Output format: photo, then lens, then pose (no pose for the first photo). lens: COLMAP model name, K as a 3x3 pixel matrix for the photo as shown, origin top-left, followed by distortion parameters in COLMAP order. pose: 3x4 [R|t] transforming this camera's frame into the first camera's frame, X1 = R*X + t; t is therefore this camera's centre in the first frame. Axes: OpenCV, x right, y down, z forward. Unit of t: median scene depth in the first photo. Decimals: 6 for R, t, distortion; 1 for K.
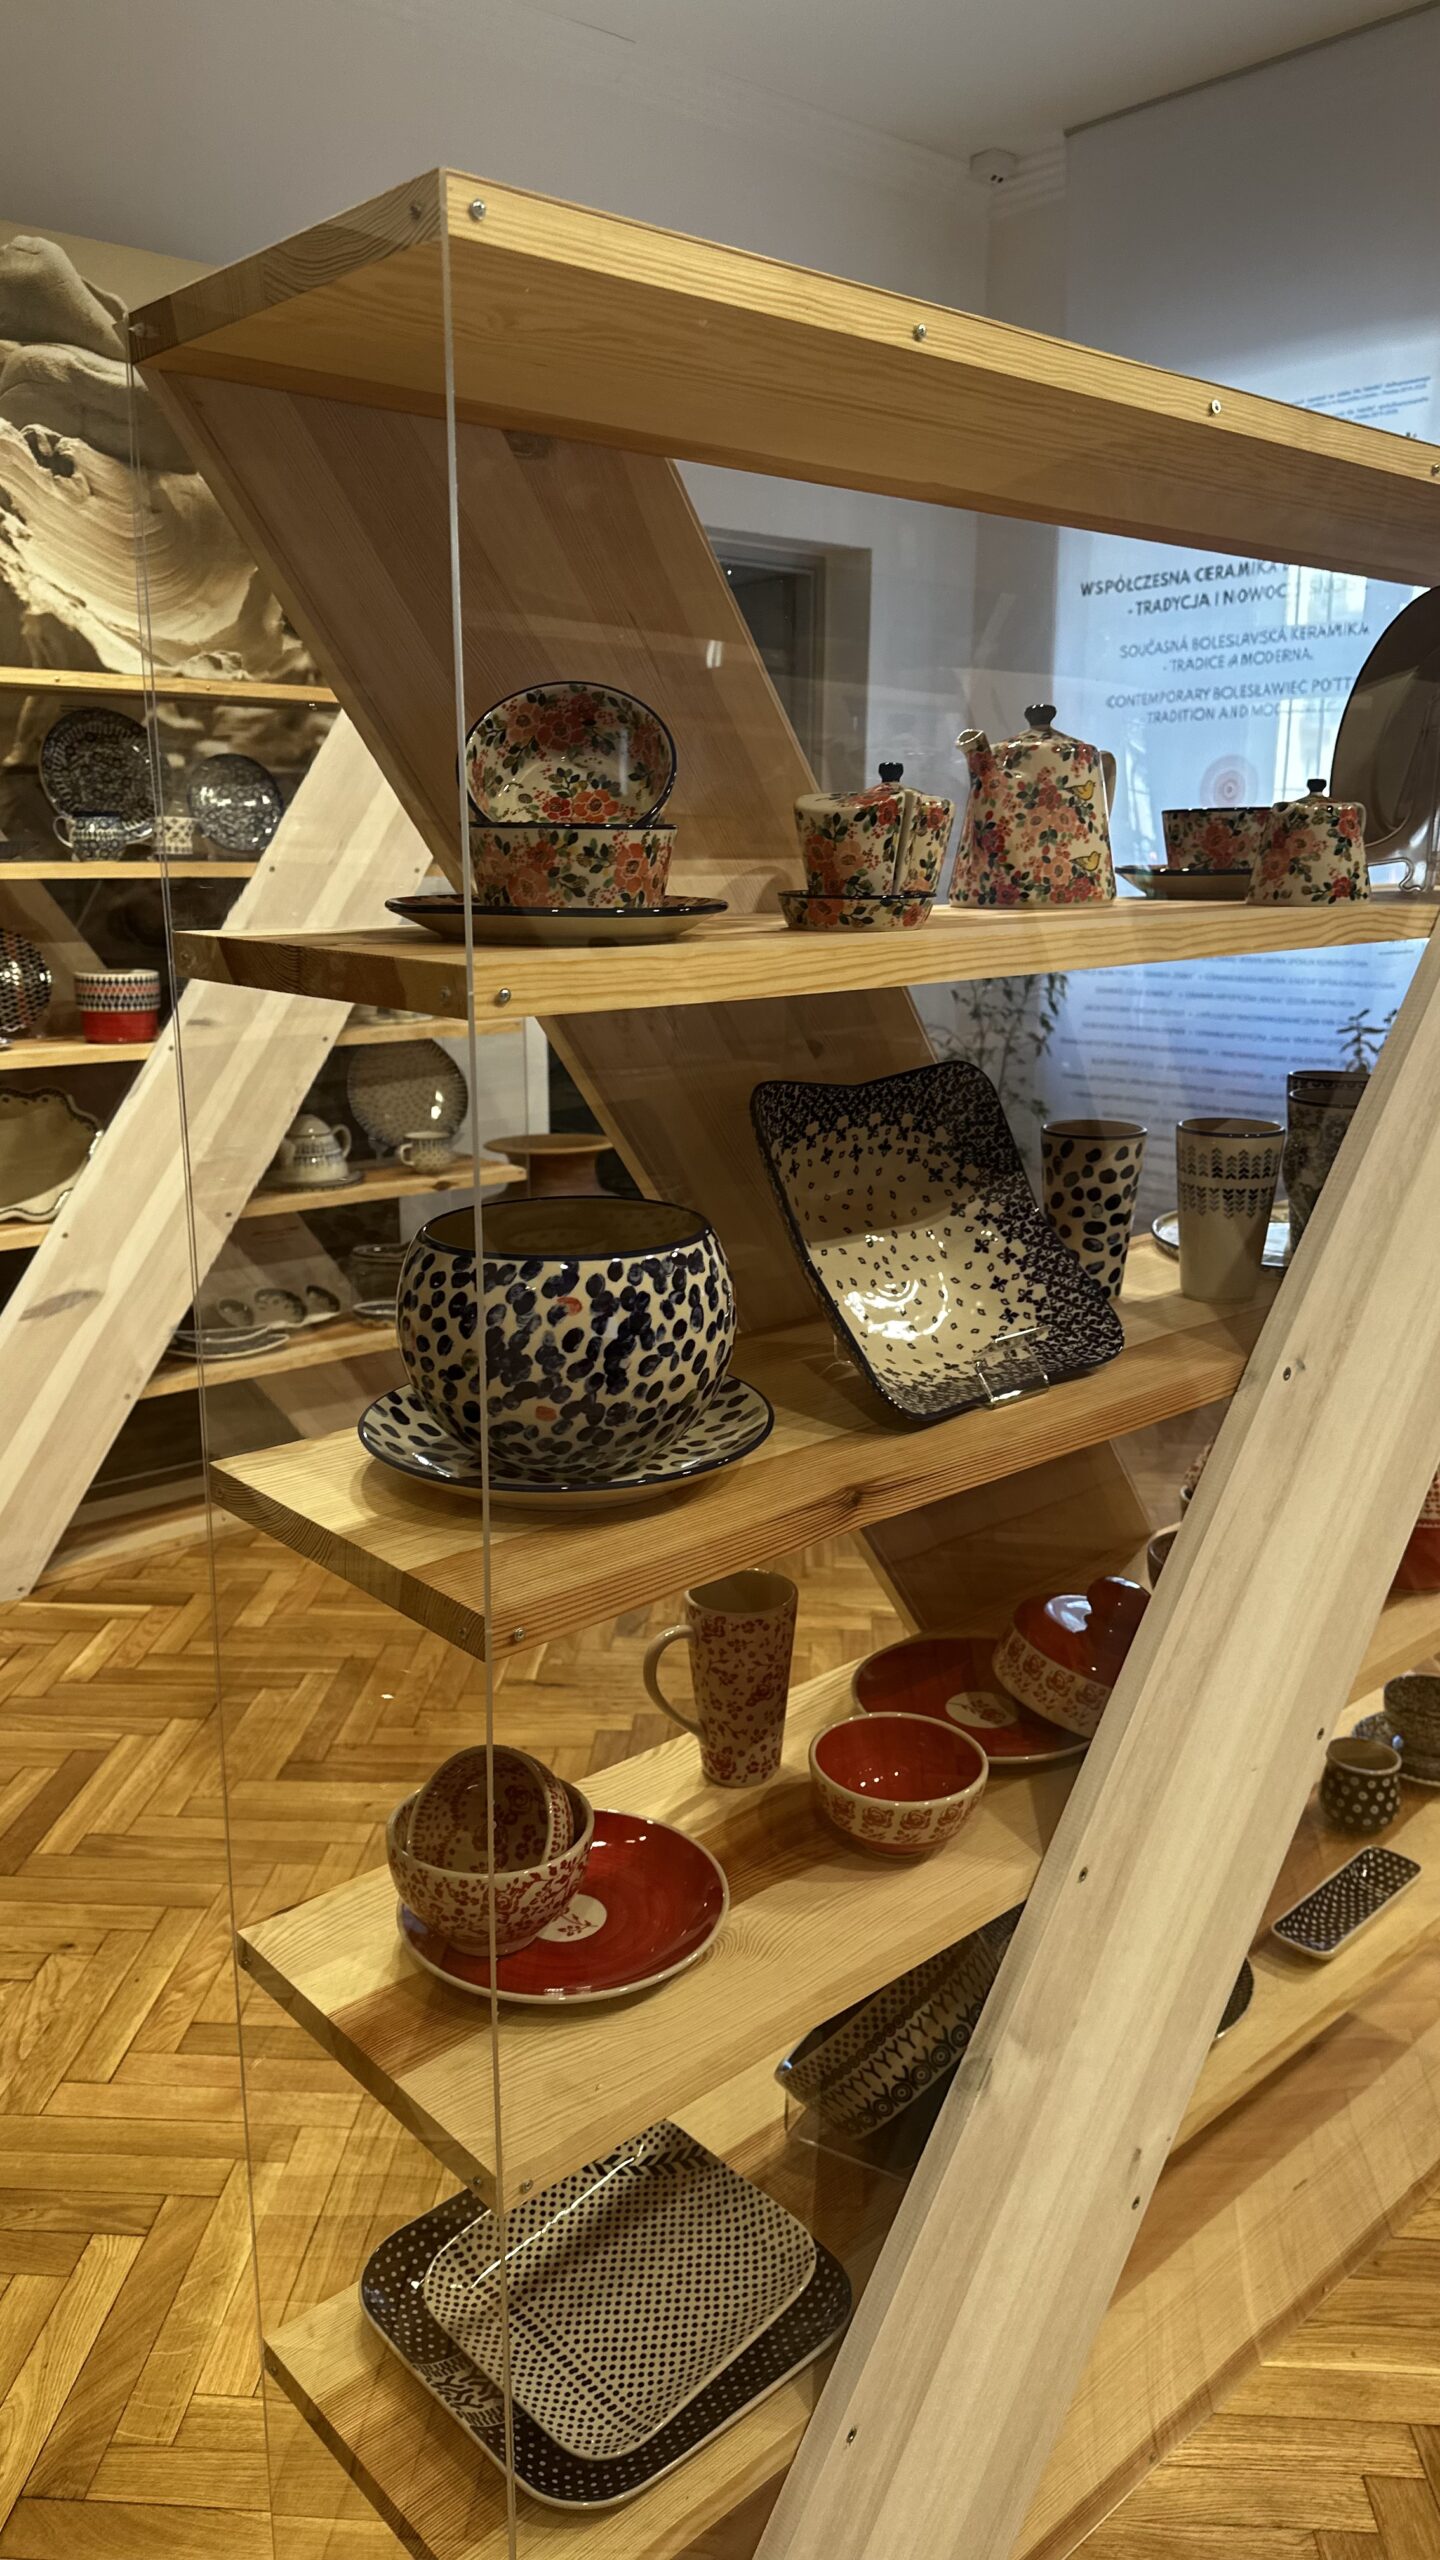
lens RADIAL K [[1790.8, 0, 726.6], [0, 1790.8, 1289.0], [0, 0, 1]] dist [0.001580, -0.009681]
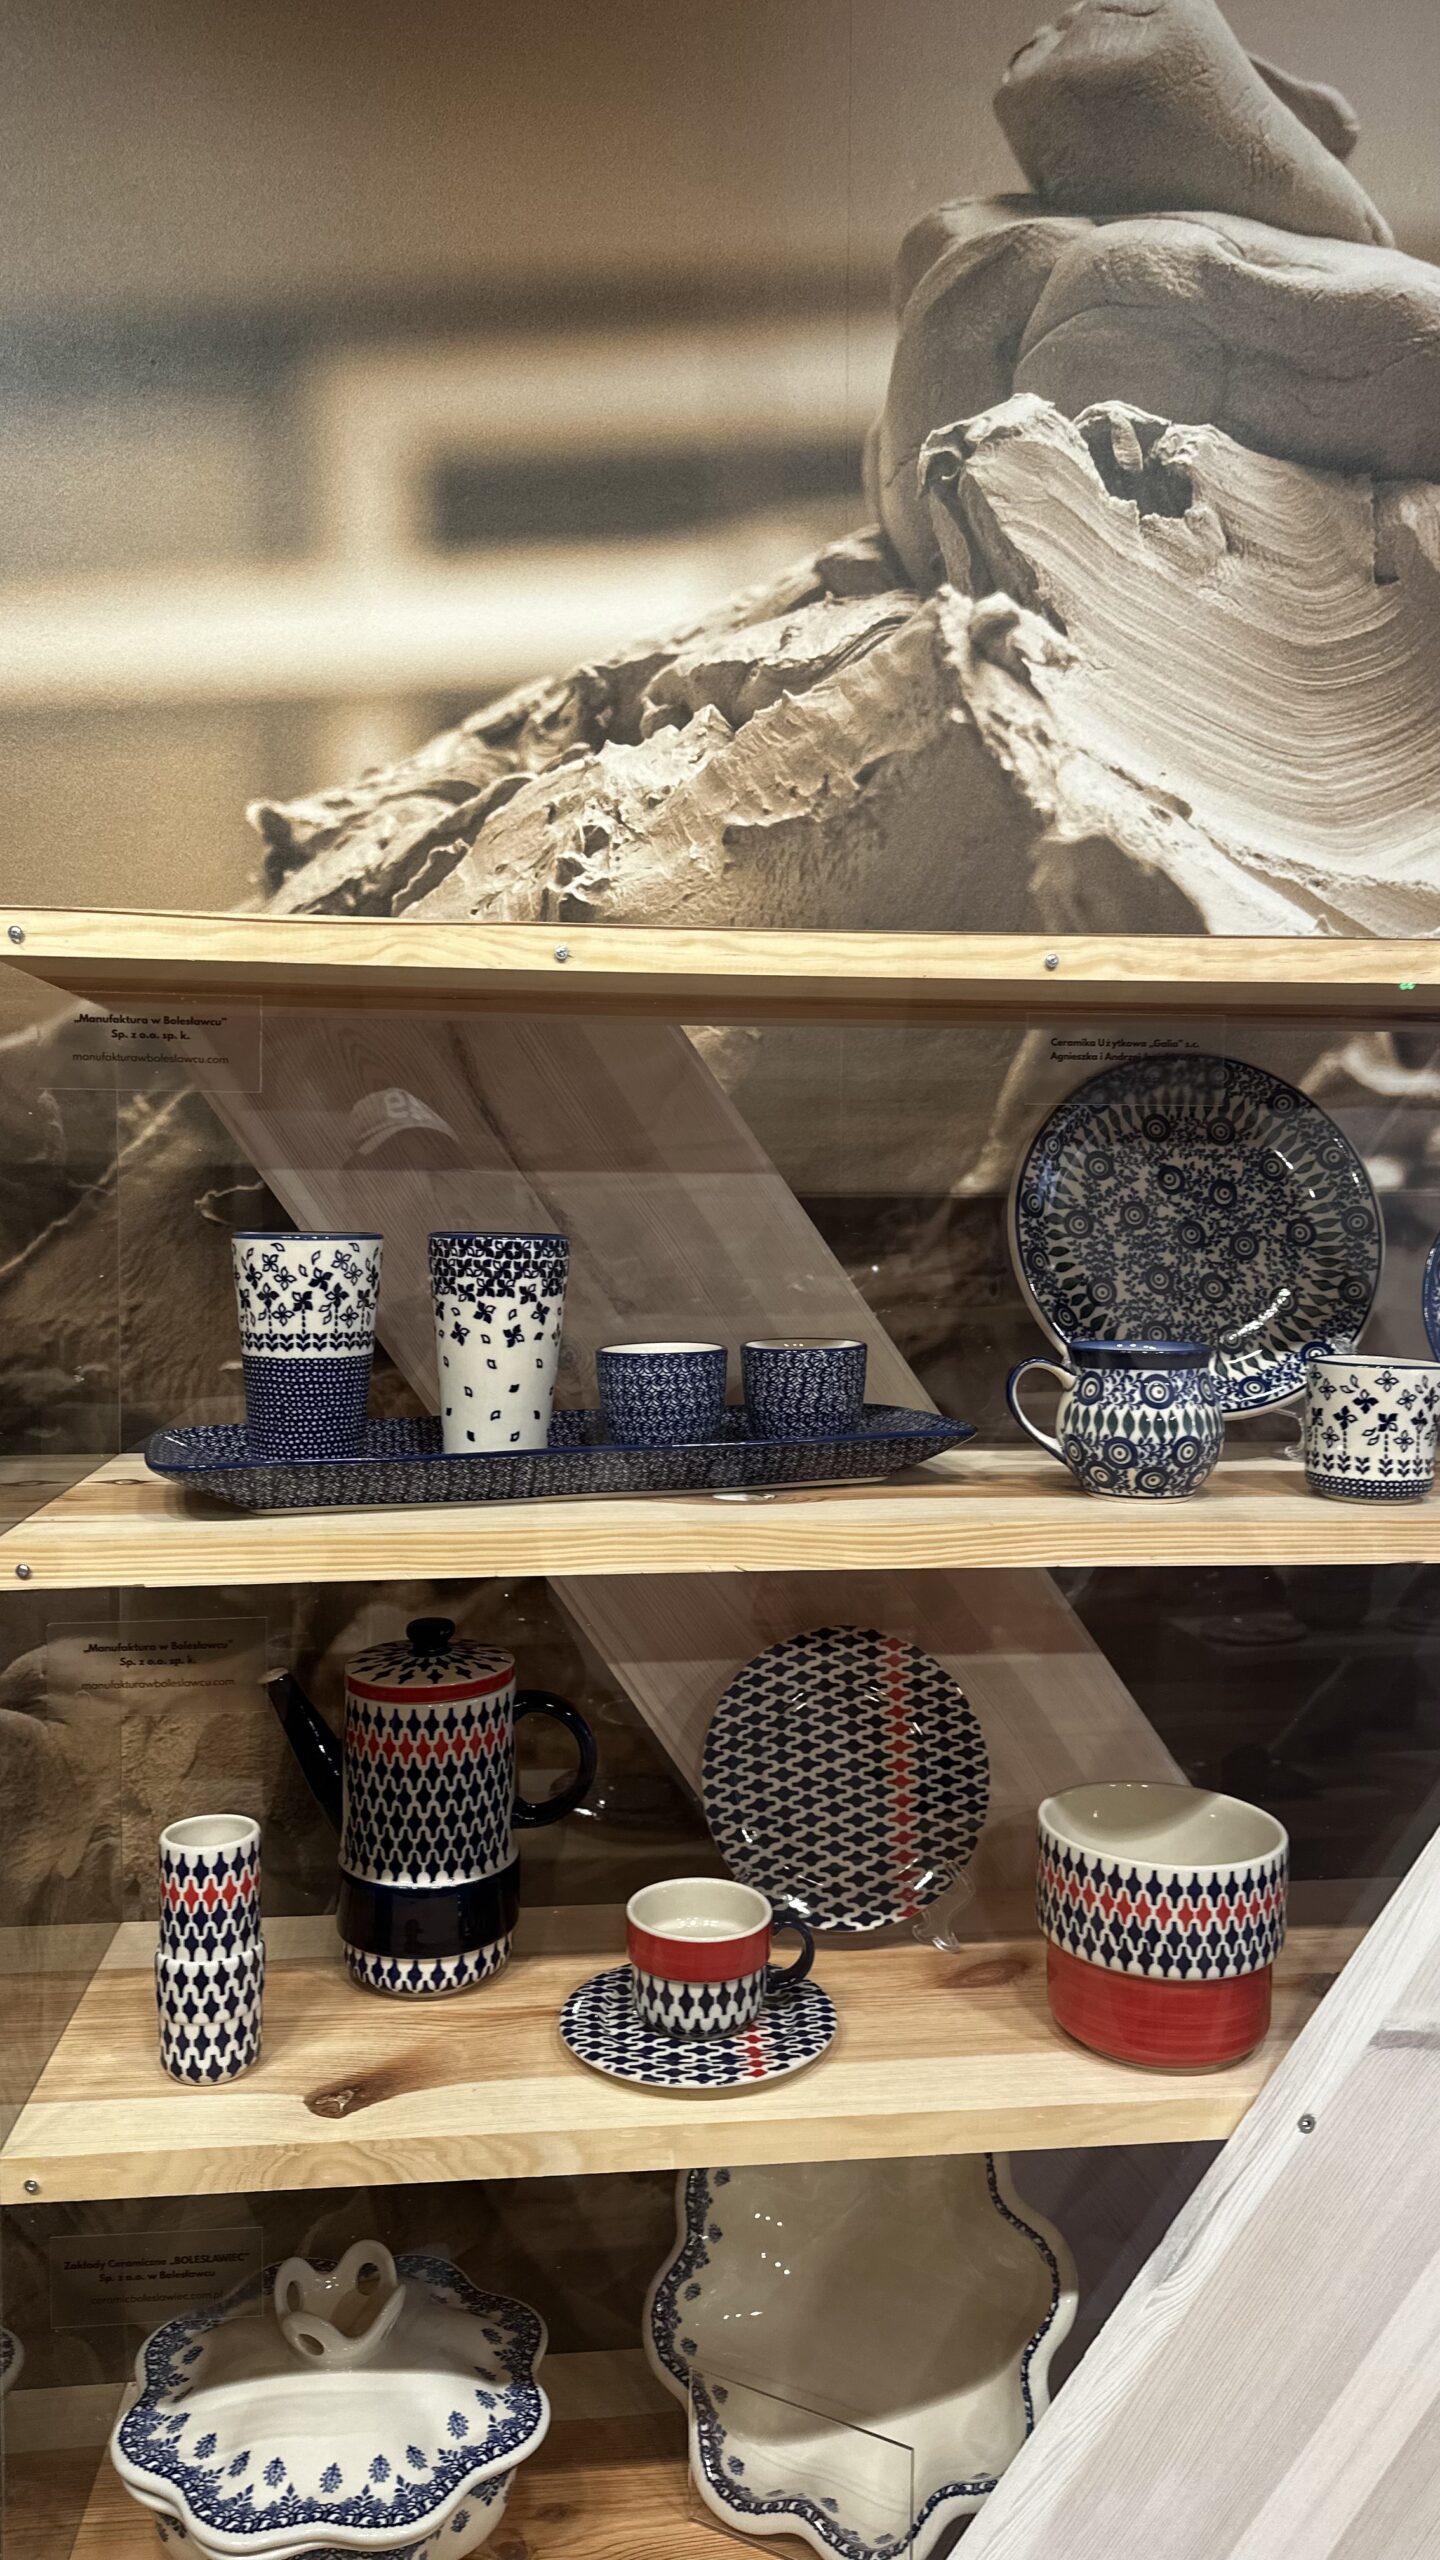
lens RADIAL K [[1790.8, 0, 715.5], [0, 1790.8, 1288.7], [0, 0, 1]] dist [0.001580, -0.009681]
pose [[0.819382, 0.026337, -0.572643, -0.213908], [-0.140852, 0.977570, -0.156582, -0.200245], [0.555675, 0.208958, 0.804713, 0.645661]]
